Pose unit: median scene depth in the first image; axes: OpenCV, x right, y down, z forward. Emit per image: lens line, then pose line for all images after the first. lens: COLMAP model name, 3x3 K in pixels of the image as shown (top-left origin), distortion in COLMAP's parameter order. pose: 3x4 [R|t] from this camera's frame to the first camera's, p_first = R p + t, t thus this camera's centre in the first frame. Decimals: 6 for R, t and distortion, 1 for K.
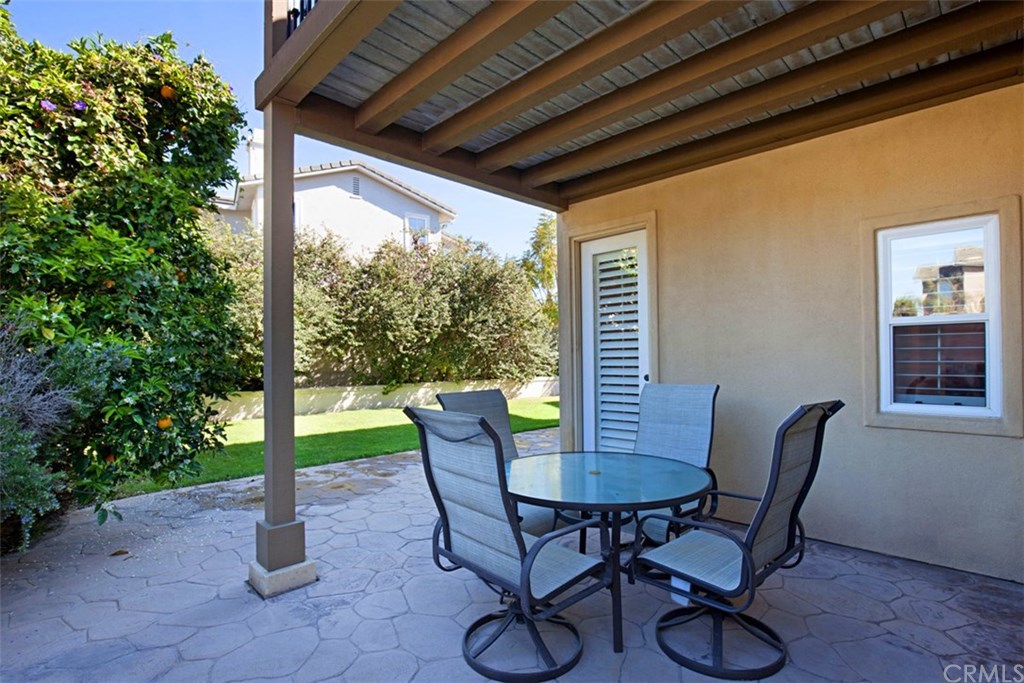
lens RADIAL K [[494.4, 0, 515.5], [0, 494.4, 354.4], [0, 0, 1]] dist [-0.001179, -0.000076]
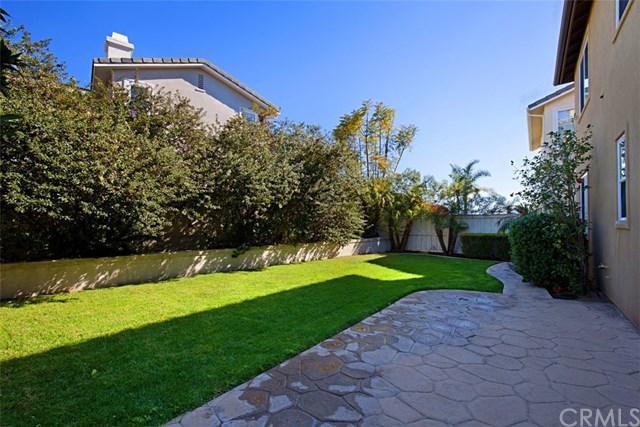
lens RADIAL K [[290.6, 0, 324.0], [0, 290.6, 216.6], [0, 0, 1]] dist [-0.024248, -0.000033]
pose [[0.989225, 0.008714, 0.146146, -0.175061], [-0.005029, 0.999660, -0.025566, 0.009262], [-0.146319, 0.024555, 0.988933, 0.375049]]
